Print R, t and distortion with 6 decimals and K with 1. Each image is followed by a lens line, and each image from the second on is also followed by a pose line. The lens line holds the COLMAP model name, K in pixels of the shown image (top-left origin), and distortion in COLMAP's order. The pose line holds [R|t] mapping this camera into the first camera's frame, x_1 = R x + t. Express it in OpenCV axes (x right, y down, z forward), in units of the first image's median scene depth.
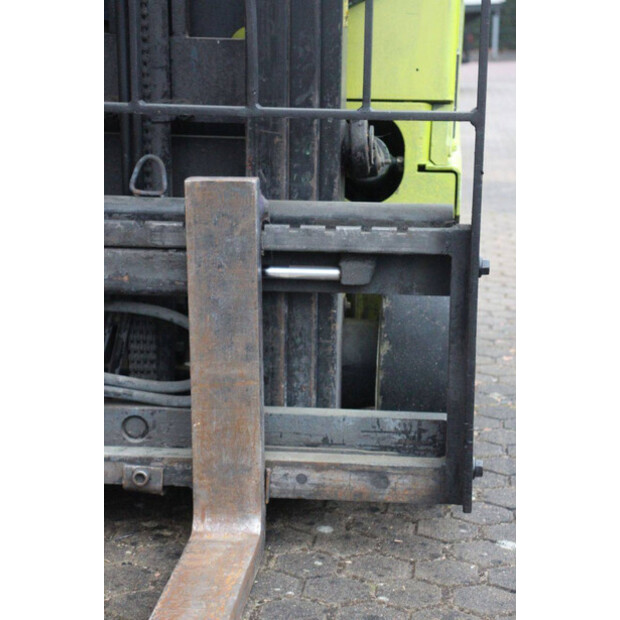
lens RADIAL K [[1473.2, 0, 310.0], [0, 1473.2, 310.0], [0, 0, 1]] dist [0.408620, 0.803739]
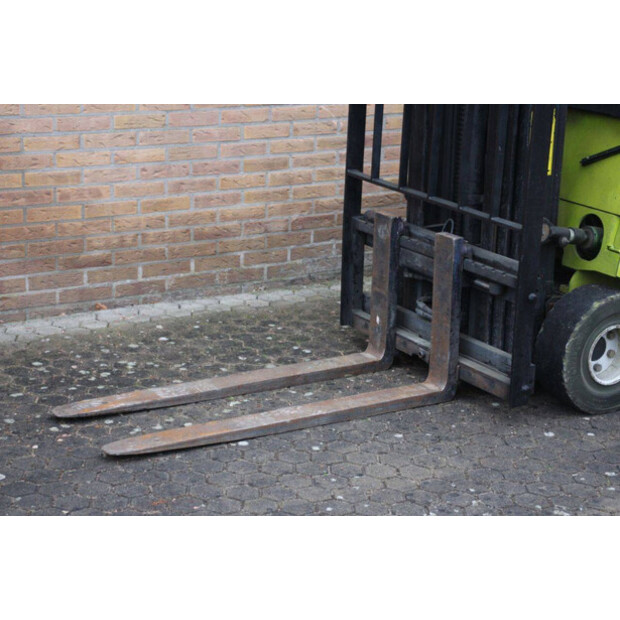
lens RADIAL K [[1473.2, 0, 310.0], [0, 1473.2, 310.0], [0, 0, 1]] dist [0.408620, 0.803739]
pose [[0.621592, 0.236218, -0.746877, 1.484761], [-0.192389, 0.970283, 0.146759, -0.259855], [0.759349, 0.052467, 0.648565, -0.627954]]
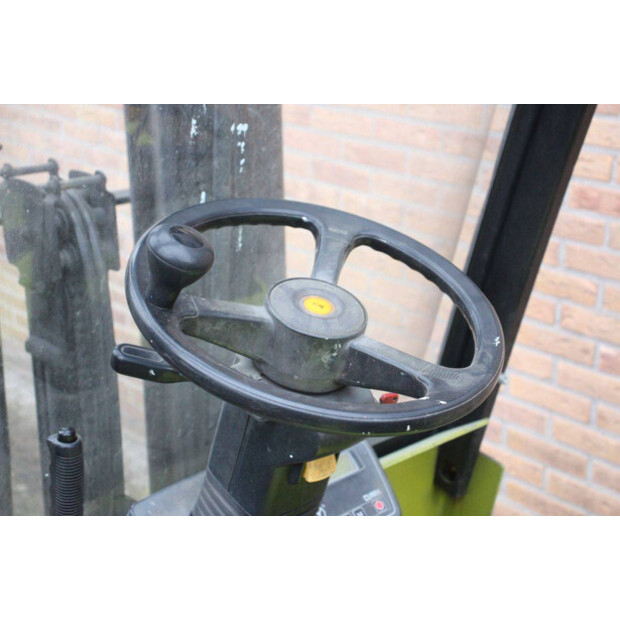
lens RADIAL K [[1151.1, 0, 310.0], [0, 1151.1, 310.0], [0, 0, 1]] dist [0.000179, 1.693770]
pose [[-0.670807, 0.228959, -0.705405, 0.296707], [-0.158963, 0.884657, 0.438306, -0.717155], [0.724396, 0.406152, -0.557038, 1.497356]]
